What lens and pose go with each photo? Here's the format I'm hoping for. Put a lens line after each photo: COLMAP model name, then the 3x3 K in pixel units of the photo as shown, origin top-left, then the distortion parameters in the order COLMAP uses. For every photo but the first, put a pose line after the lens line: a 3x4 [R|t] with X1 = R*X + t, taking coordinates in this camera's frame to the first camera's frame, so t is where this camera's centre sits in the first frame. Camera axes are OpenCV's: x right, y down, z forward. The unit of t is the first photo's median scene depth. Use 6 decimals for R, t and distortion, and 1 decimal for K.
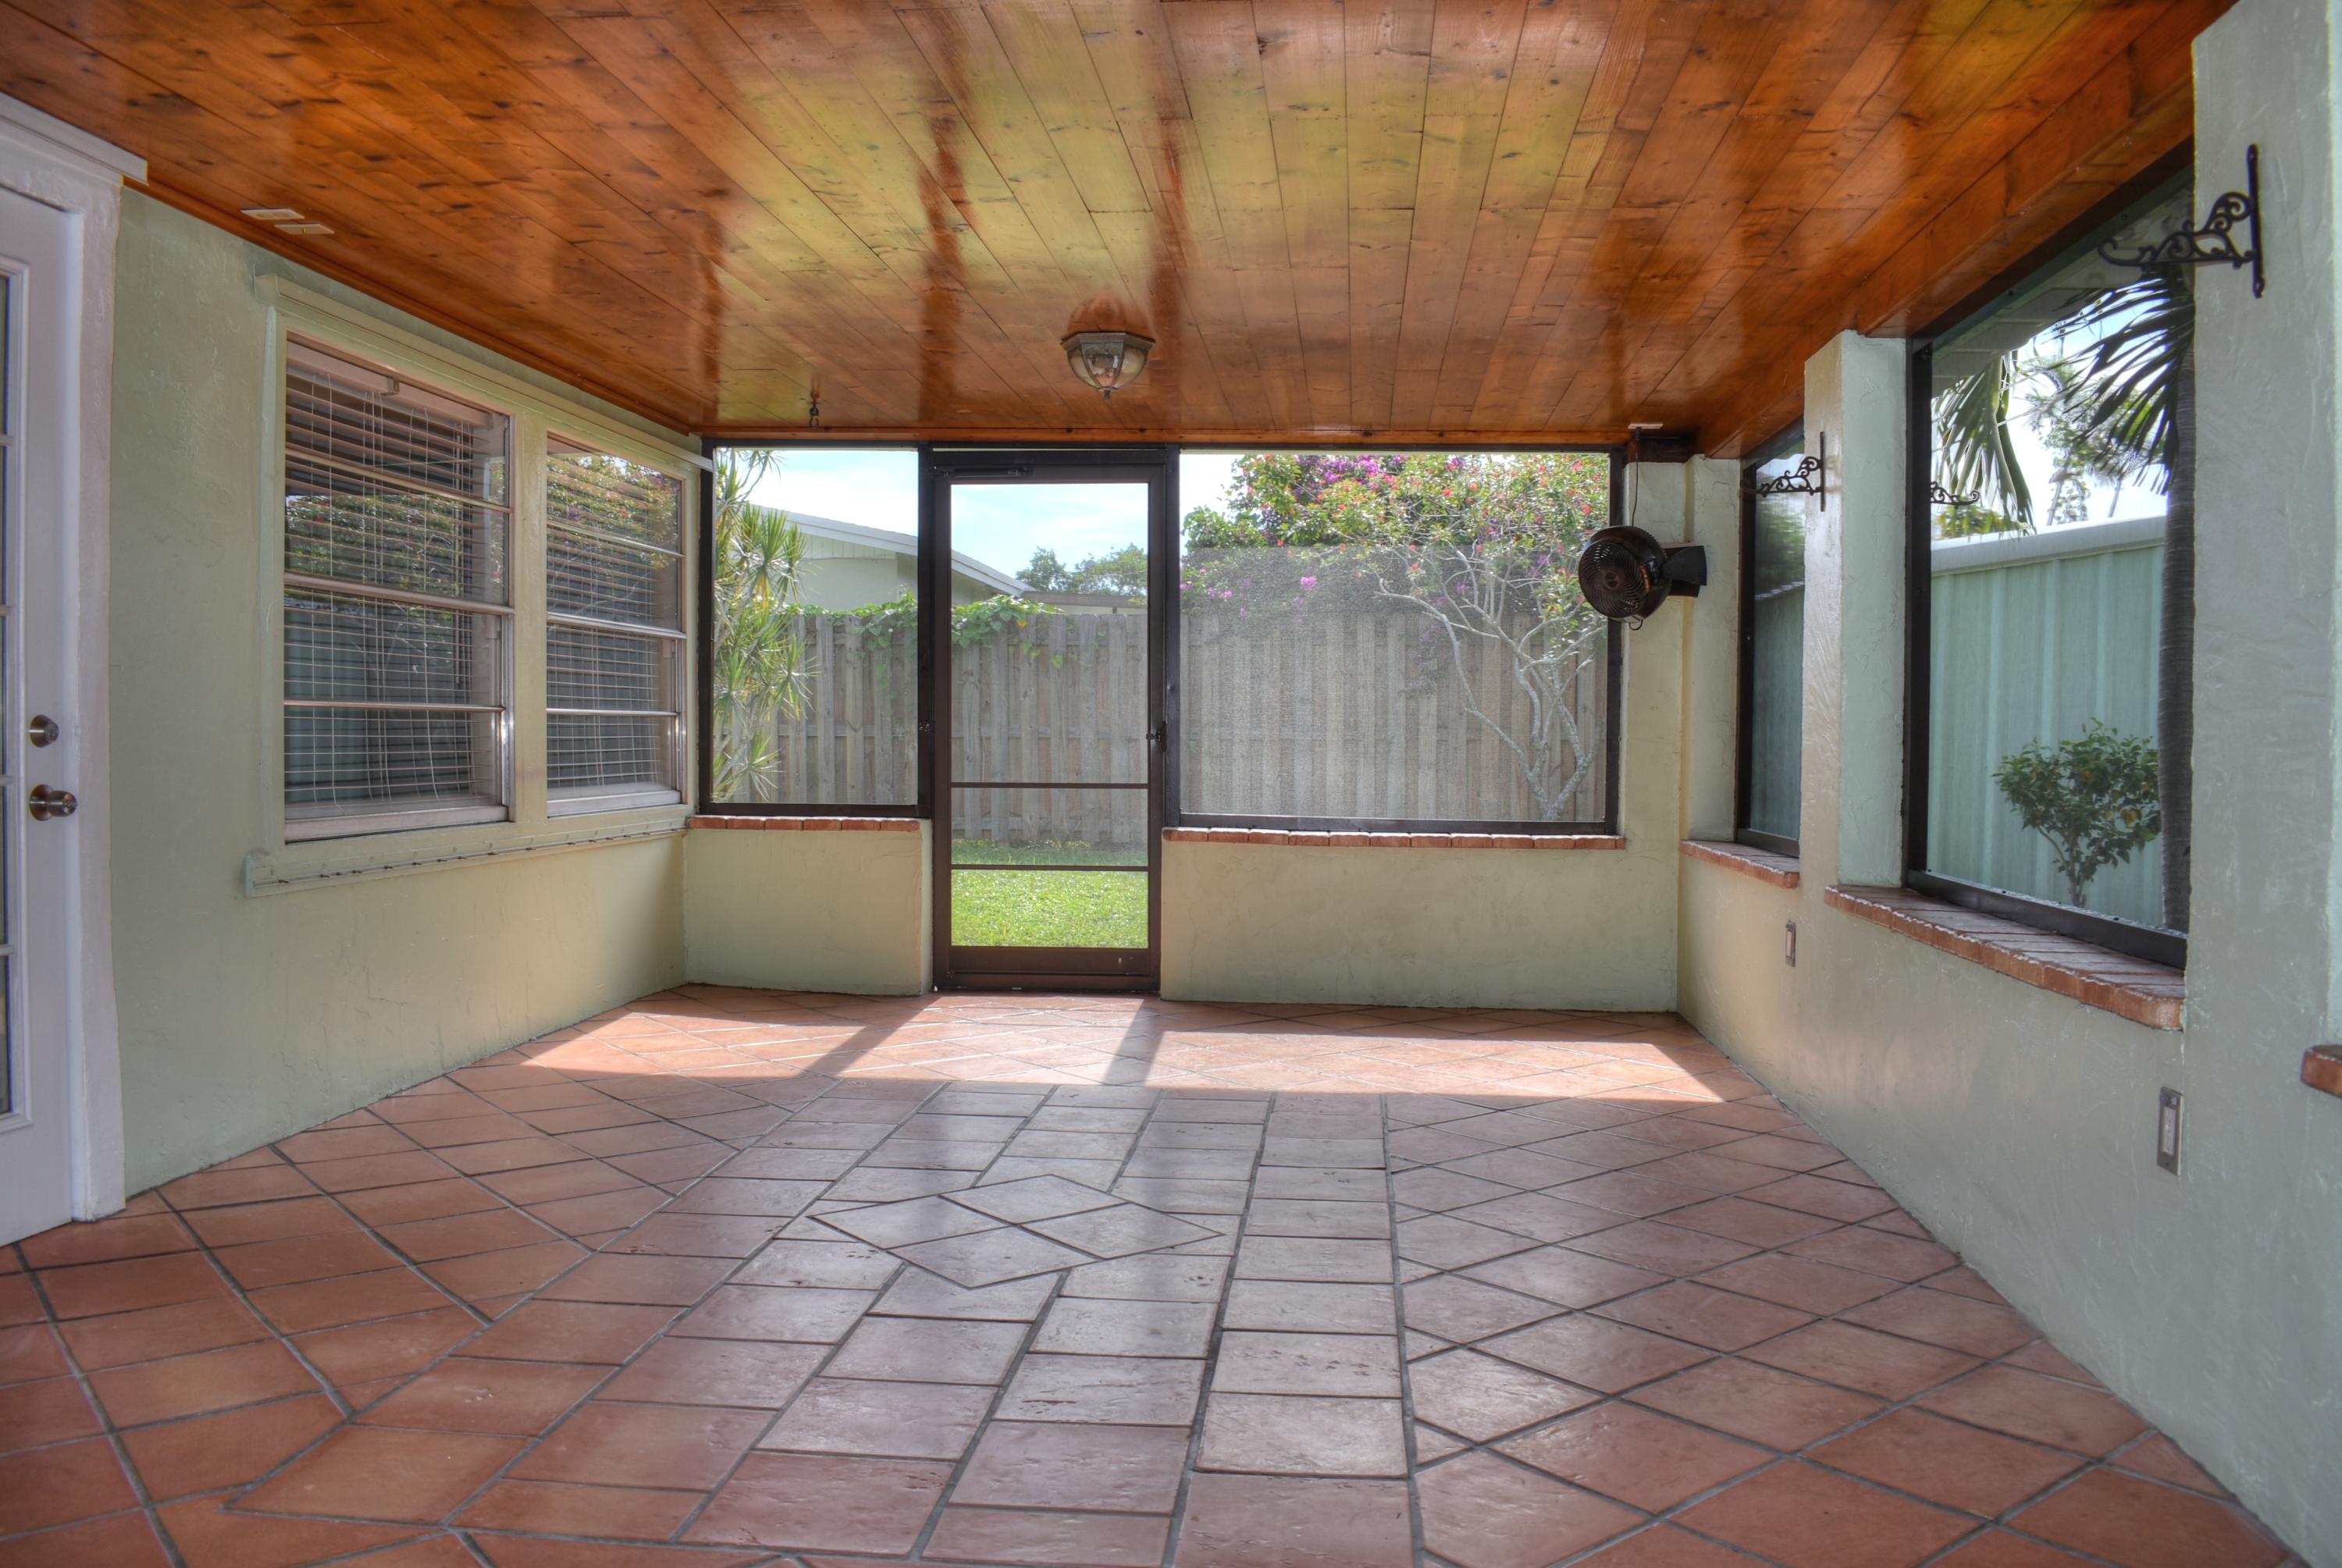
lens RADIAL K [[1835.0, 0, 1179.9], [0, 1835.0, 775.4], [0, 0, 1]] dist [-0.090896, 0.005488]
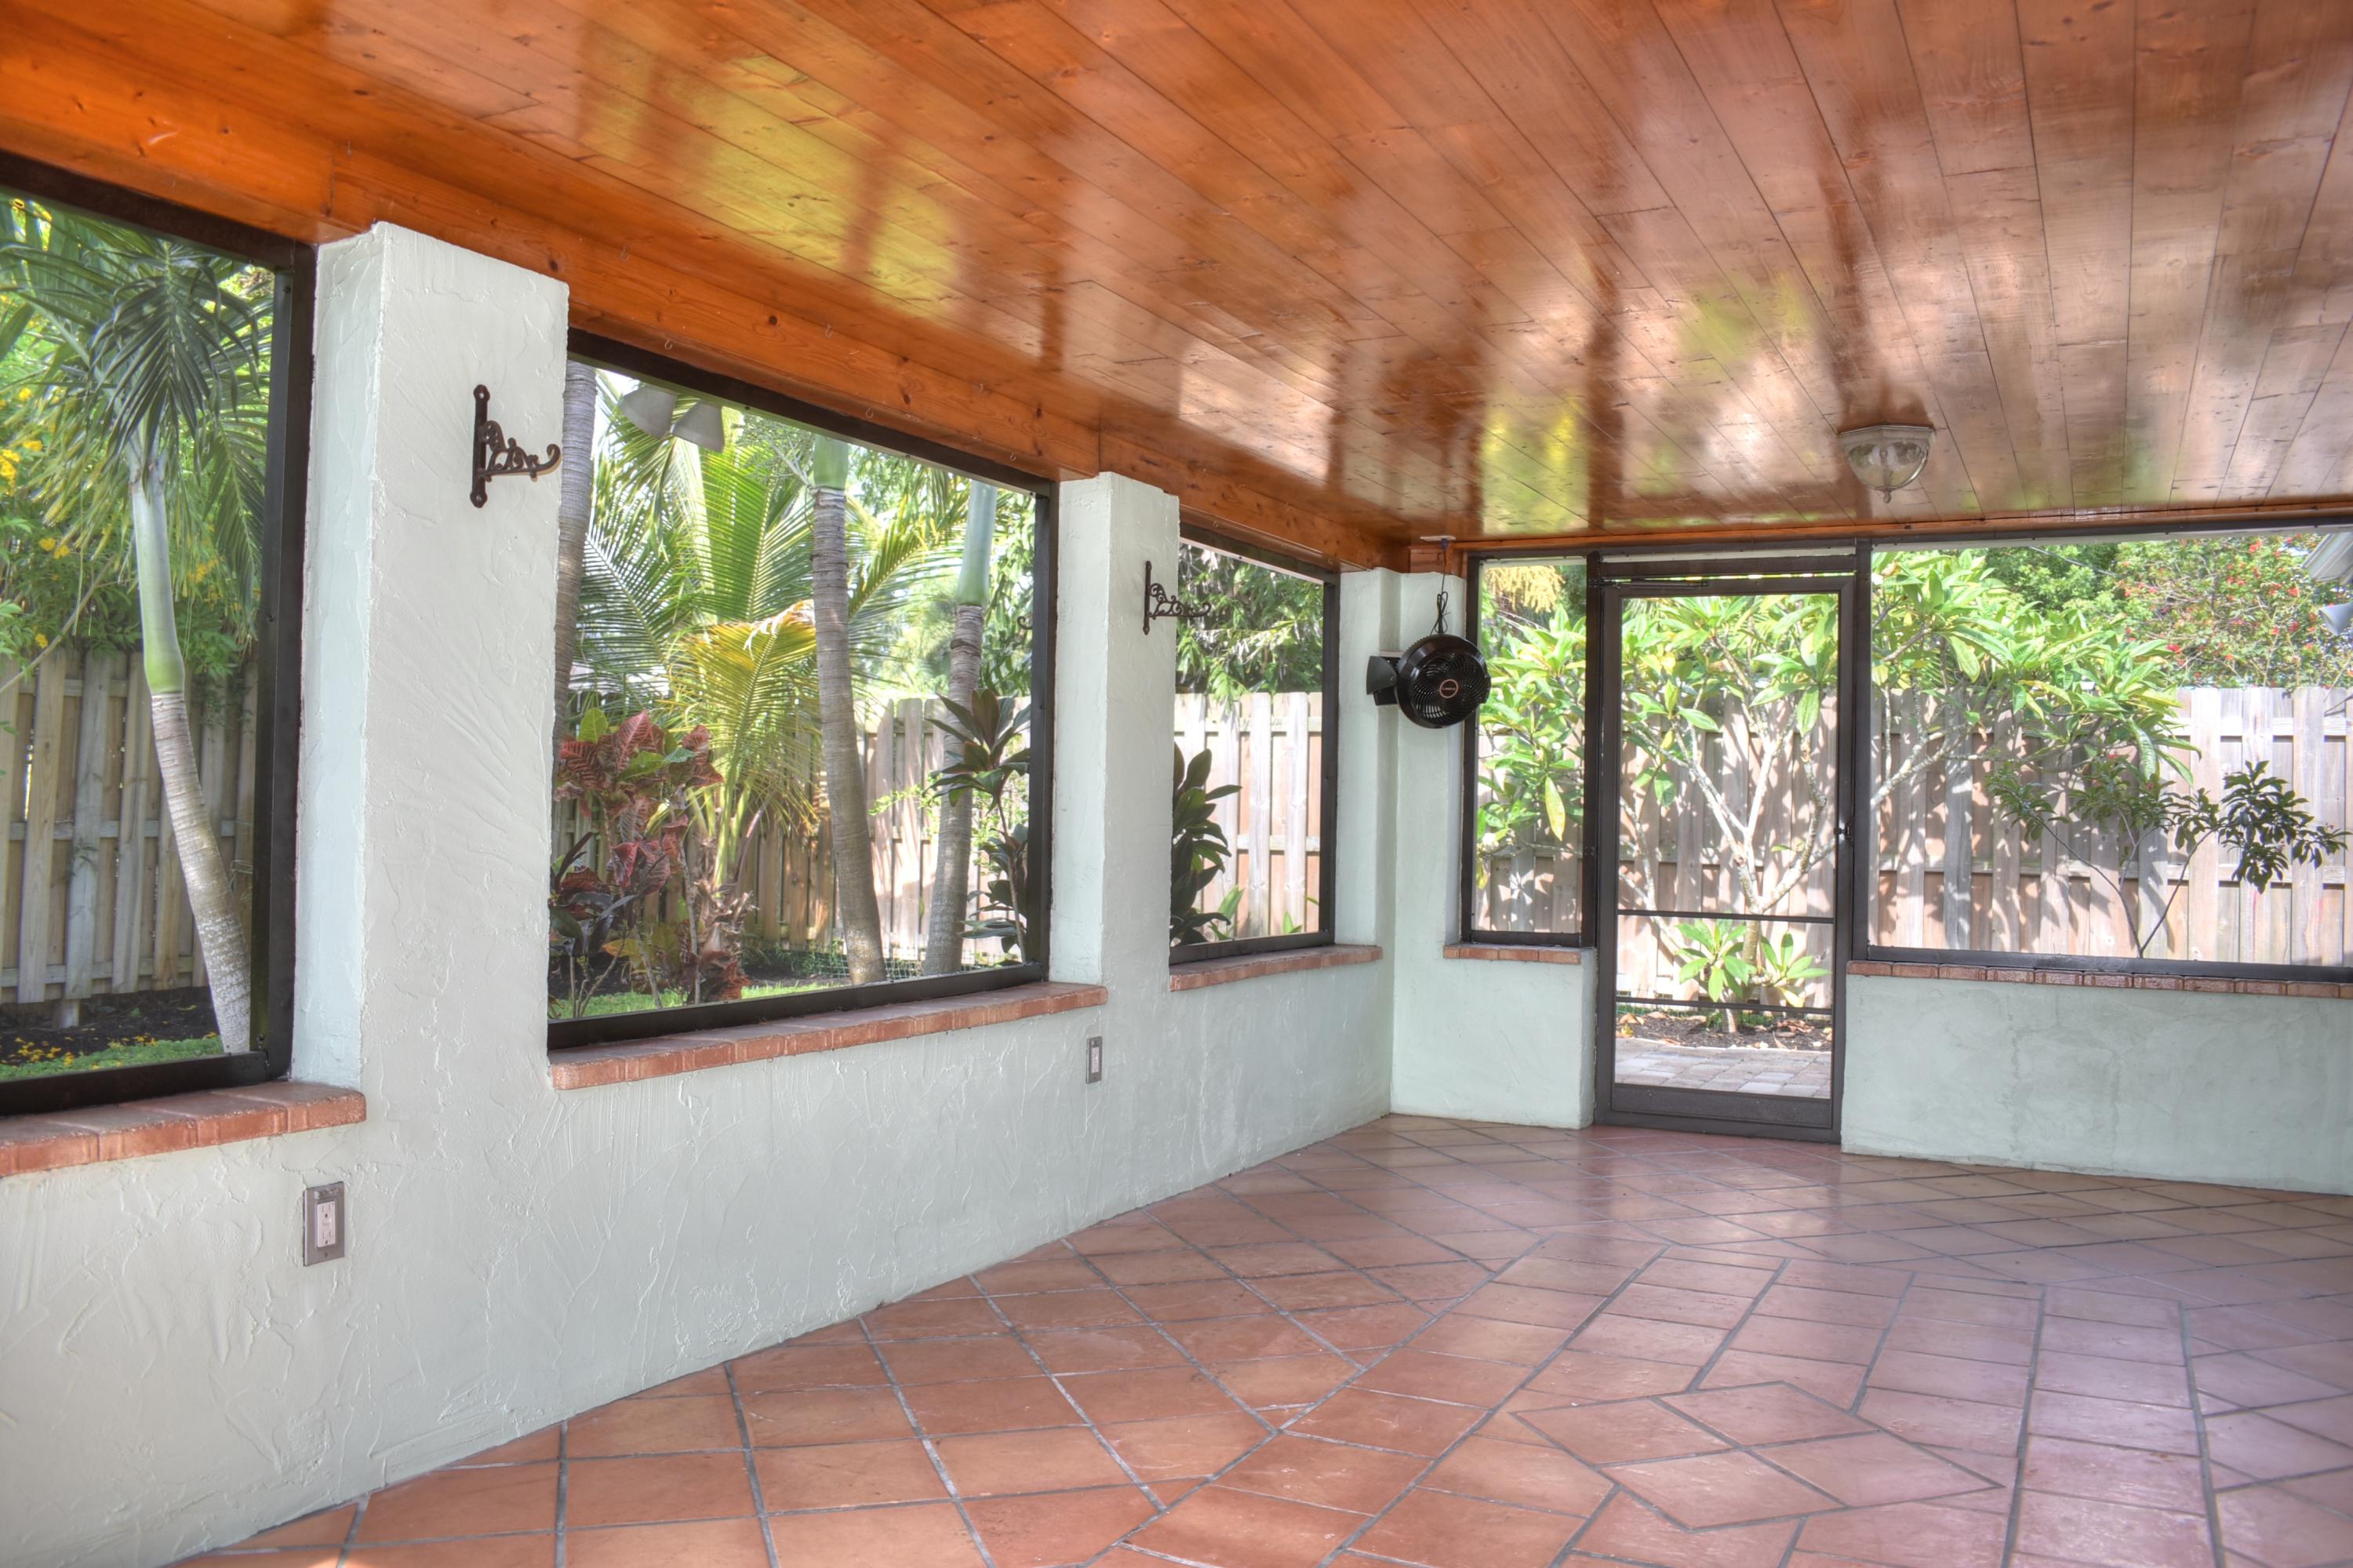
lens RADIAL K [[1843.9, 0, 1185.5], [0, 1843.9, 775.4], [0, 0, 1]] dist [-0.090896, 0.005488]
pose [[-0.930000, -0.021214, 0.366948, -0.183276], [-0.020227, 0.999774, 0.006535, -0.089502], [-0.367003, -0.001344, -0.930219, 2.281044]]
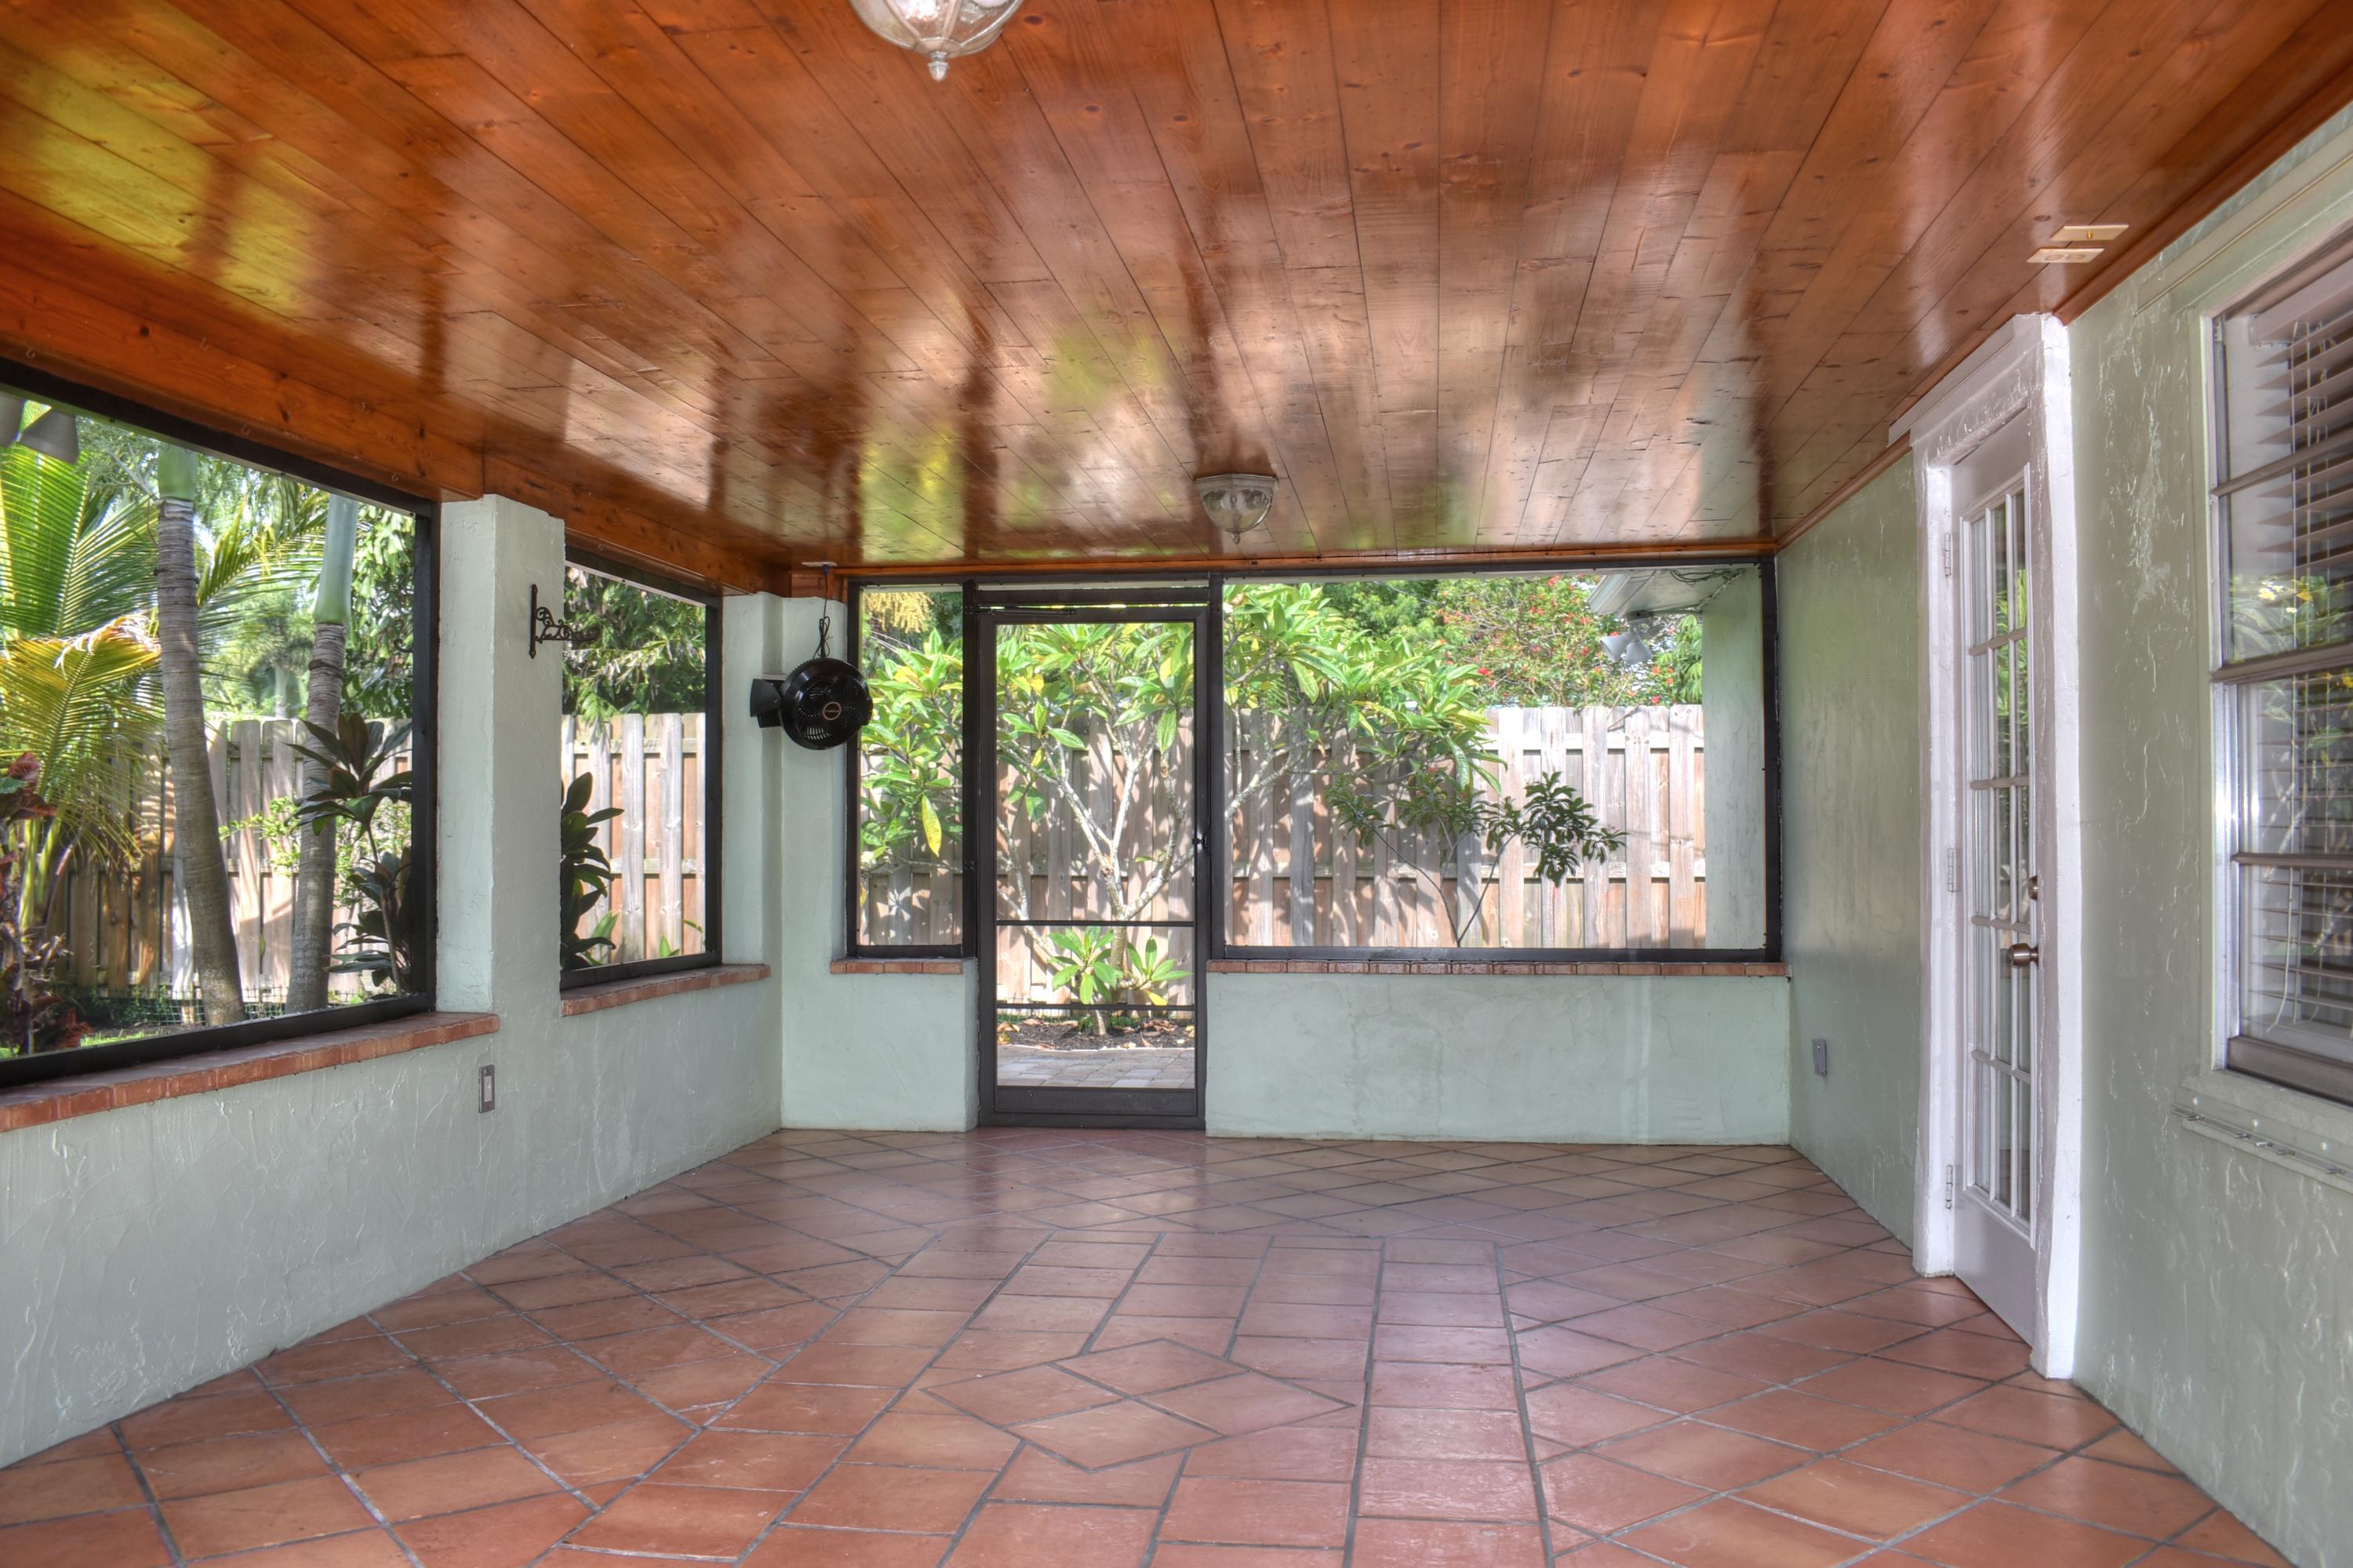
lens RADIAL K [[1843.9, 0, 1185.5], [0, 1843.9, 775.4], [0, 0, 1]] dist [-0.090896, 0.005488]
pose [[-0.999334, -0.005966, 0.036001, -0.182369], [-0.006266, 0.999946, -0.008234, -0.090331], [-0.035950, -0.008454, -0.999318, 2.362290]]
